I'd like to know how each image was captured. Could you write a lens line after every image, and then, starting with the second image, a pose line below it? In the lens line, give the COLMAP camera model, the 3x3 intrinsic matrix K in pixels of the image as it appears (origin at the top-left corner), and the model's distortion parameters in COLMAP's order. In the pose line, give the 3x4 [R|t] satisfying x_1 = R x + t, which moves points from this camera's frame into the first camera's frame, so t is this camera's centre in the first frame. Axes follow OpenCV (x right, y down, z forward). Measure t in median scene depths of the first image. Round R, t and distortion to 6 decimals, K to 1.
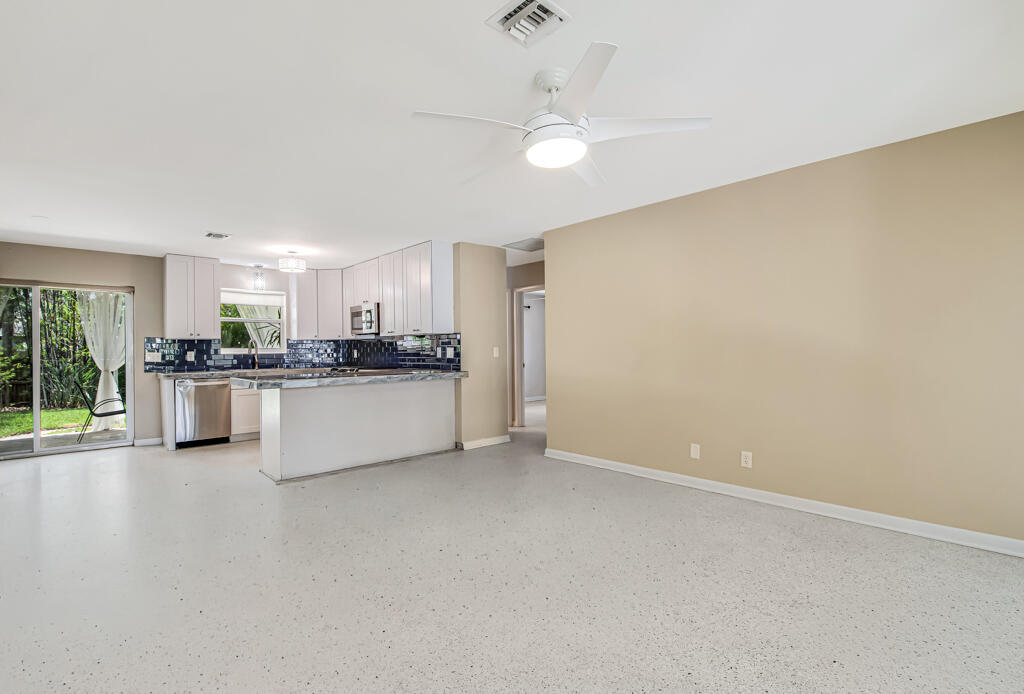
lens RADIAL K [[479.5, 0, 512.0], [0, 479.5, 347.0], [0, 0, 1]] dist [-0.002359, -0.000236]
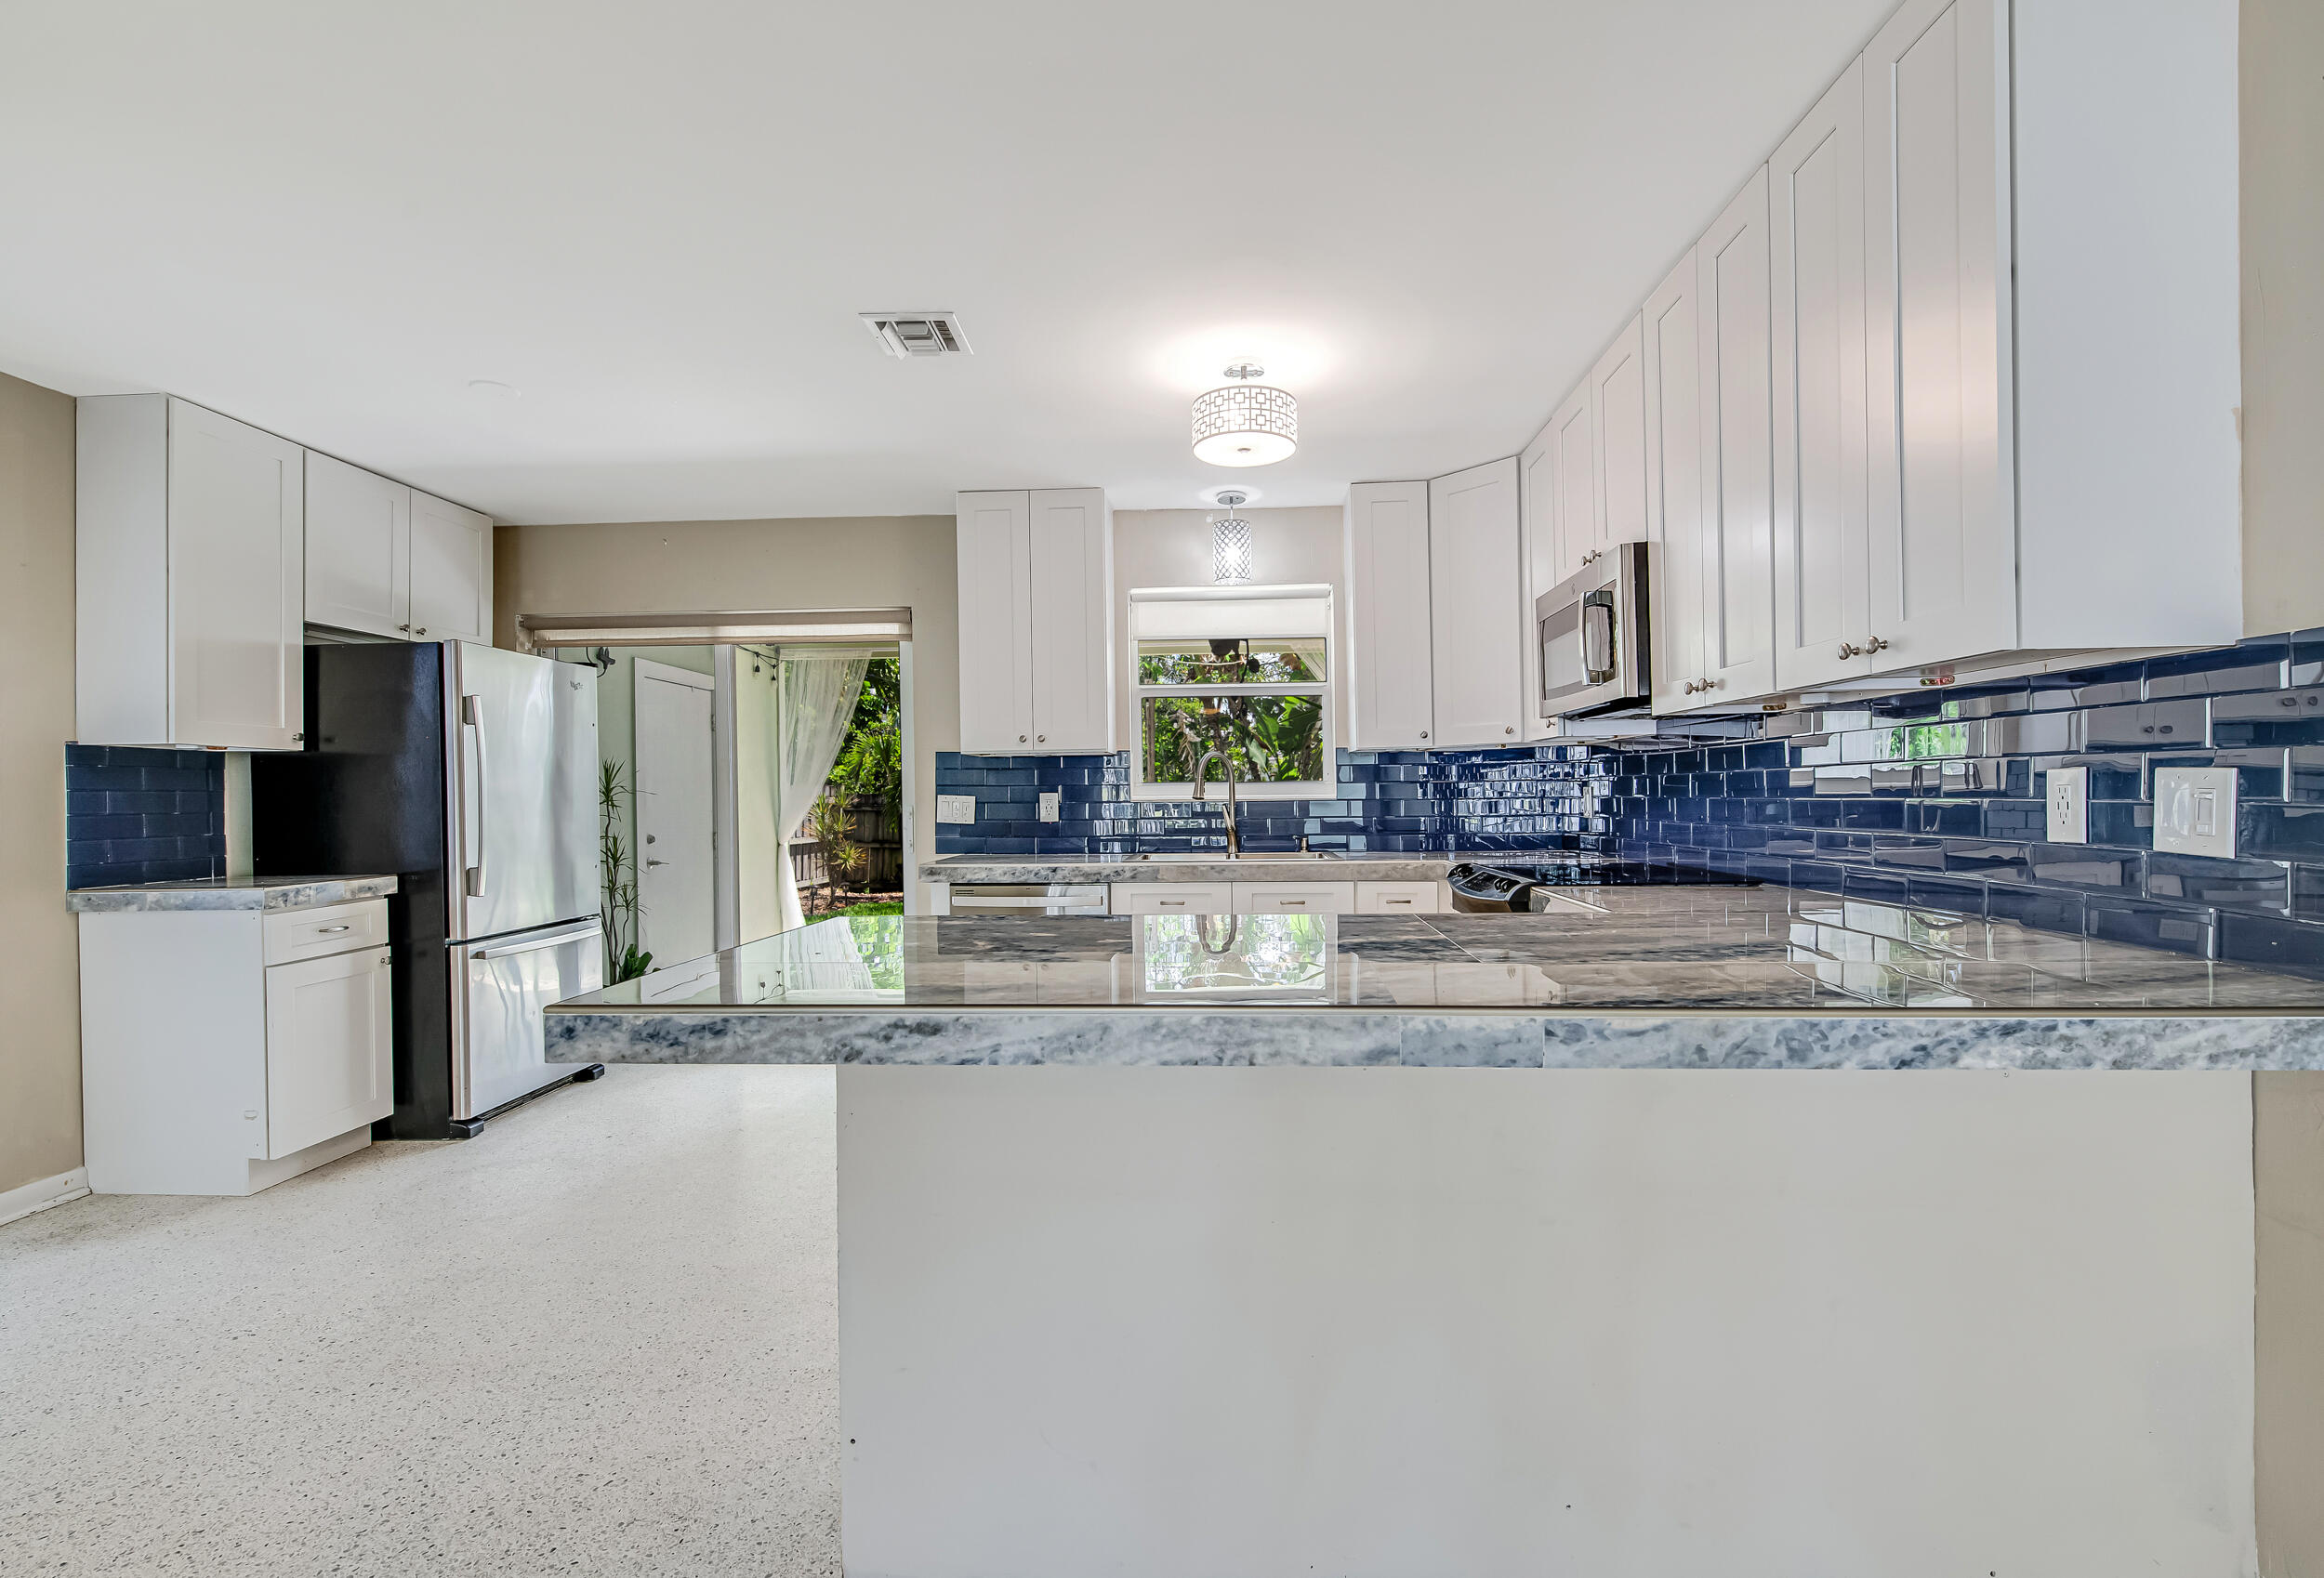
lens RADIAL K [[1022.5, 0, 1162.0], [0, 1022.5, 789.0], [0, 0, 1]] dist [-0.002633, -0.000288]
pose [[0.675030, 0.000014, -0.737791, -0.107623], [0.008900, 0.999927, 0.008161, 0.001887], [0.737737, -0.012075, 0.674980, 0.590482]]
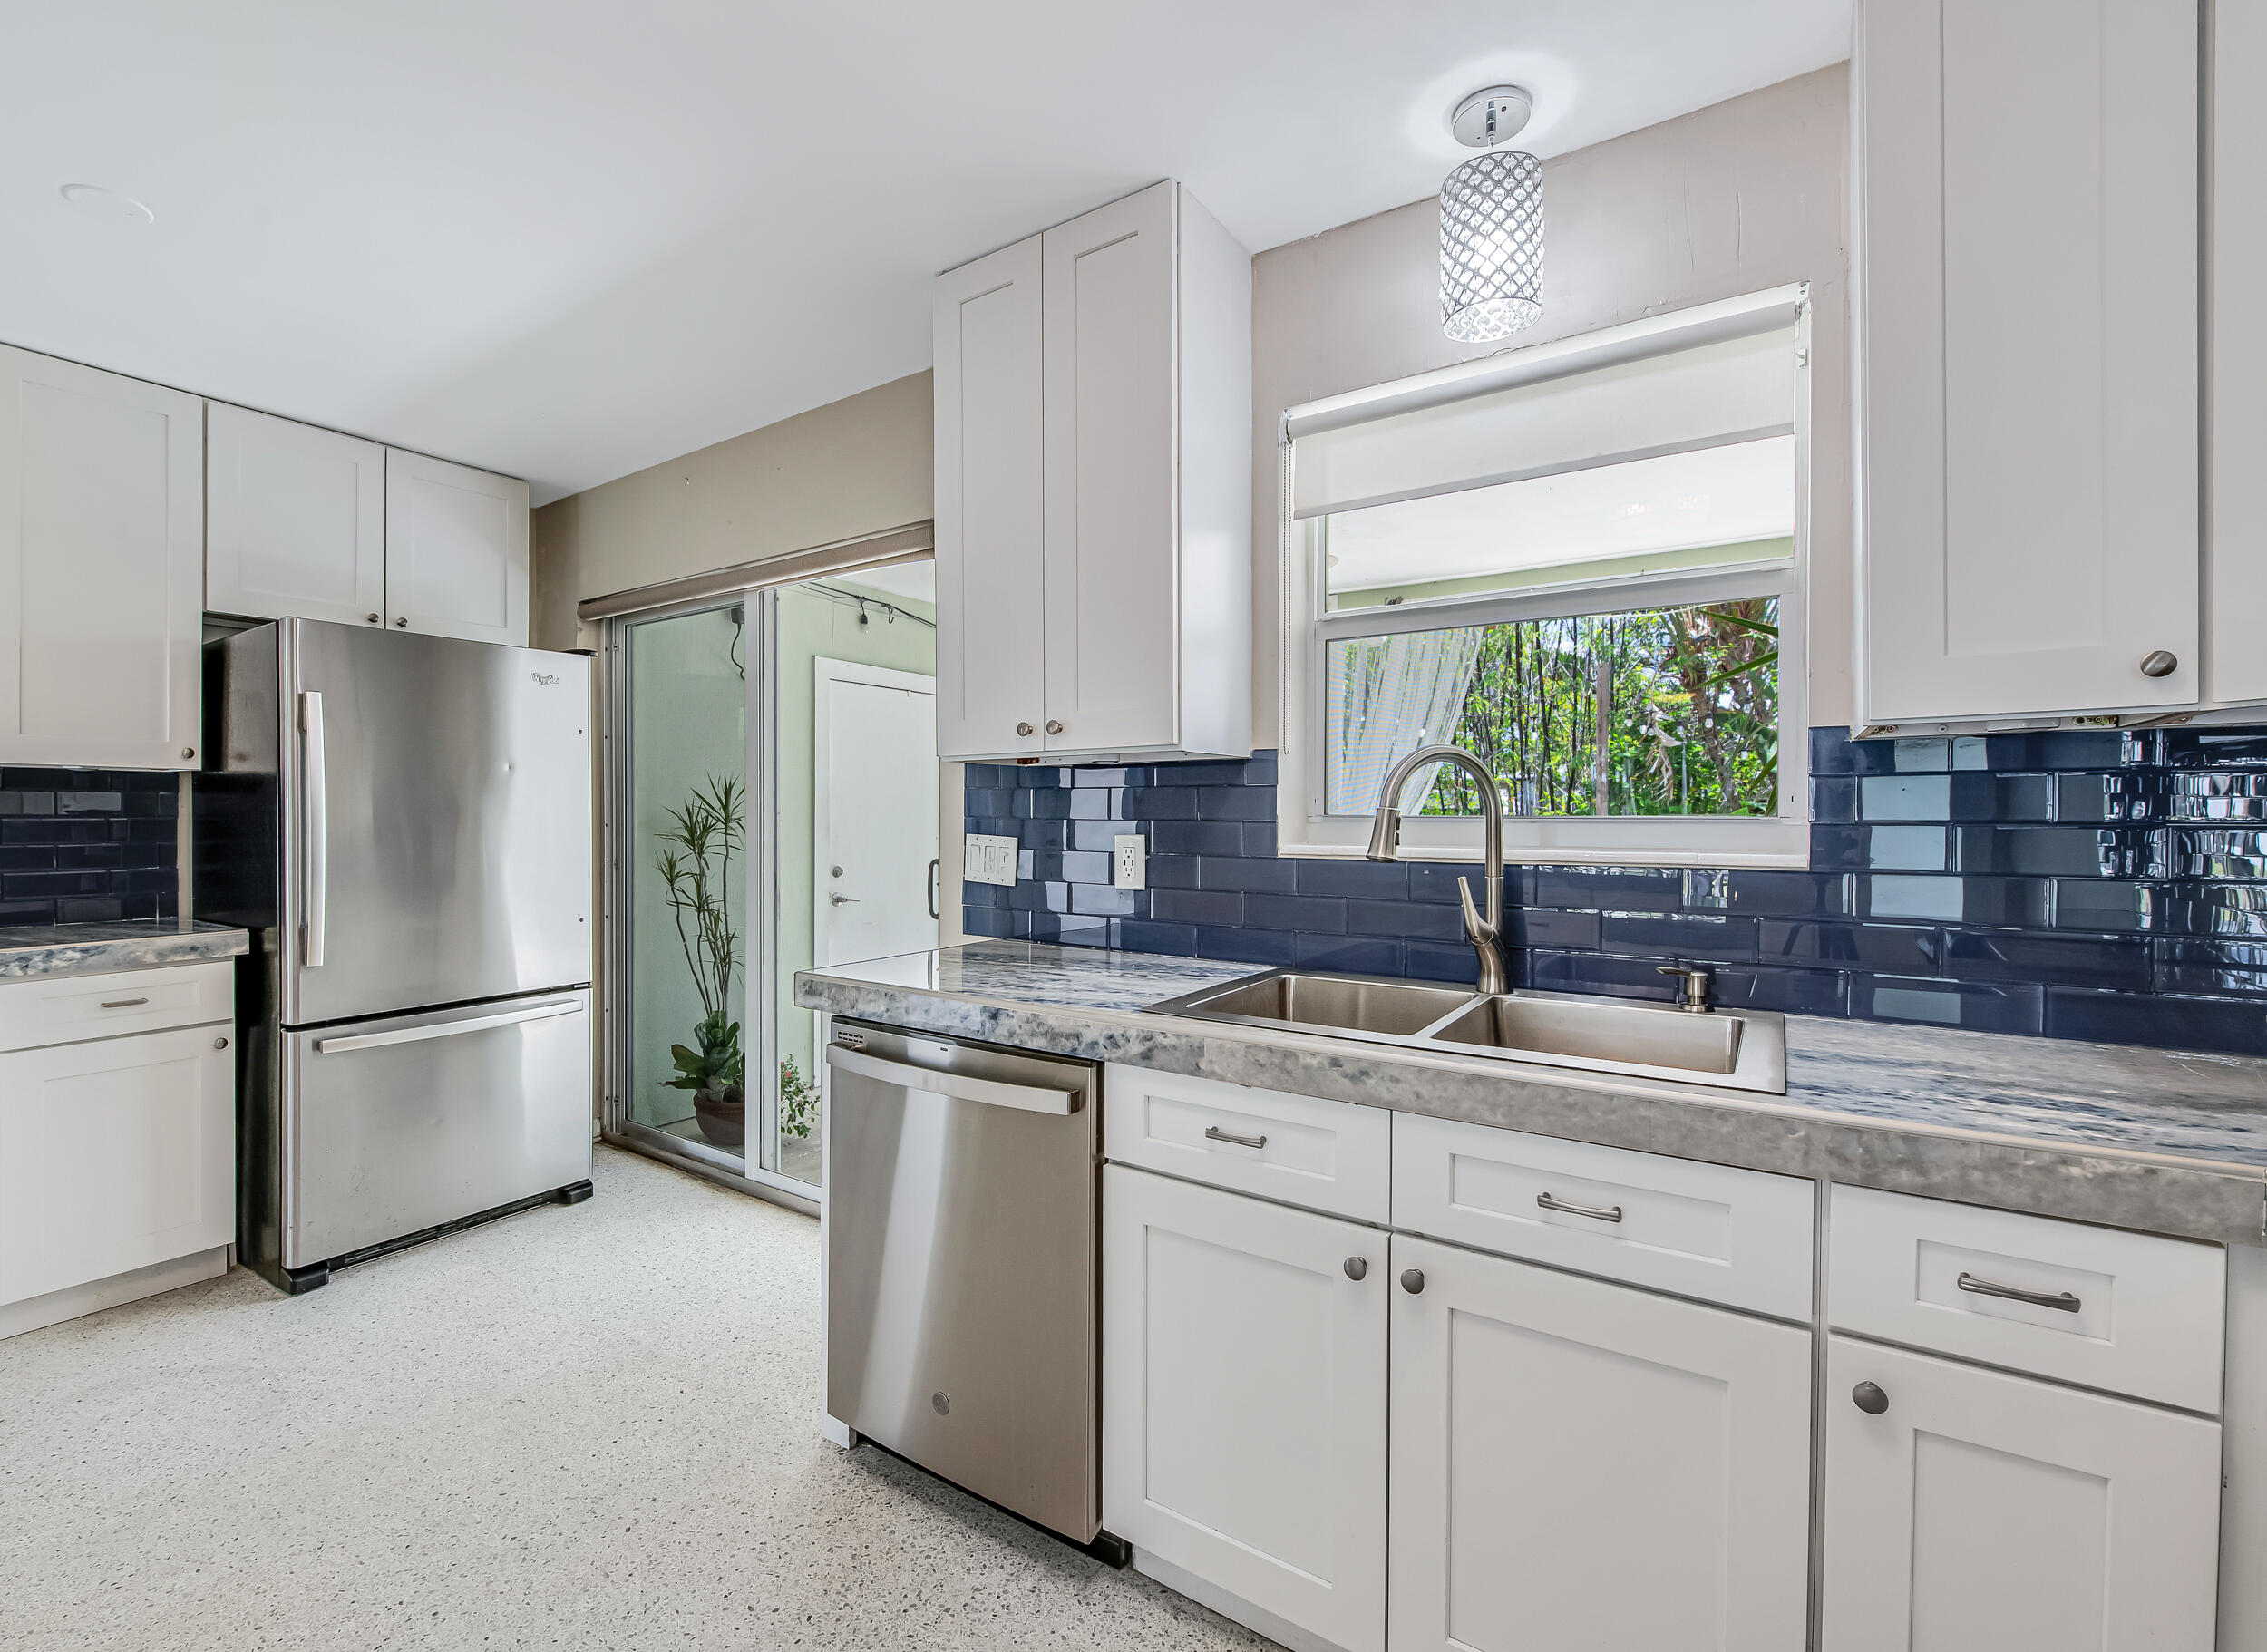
lens RADIAL K [[957.4, 0, 1098.9], [0, 957.4, 819.5], [0, 0, 1]] dist [-0.012233, 0.000002]
pose [[0.185414, 0.018312, -0.982490, -0.340506], [0.006013, 0.999786, 0.019769, -0.002453], [0.982642, -0.009574, 0.185264, 0.928907]]
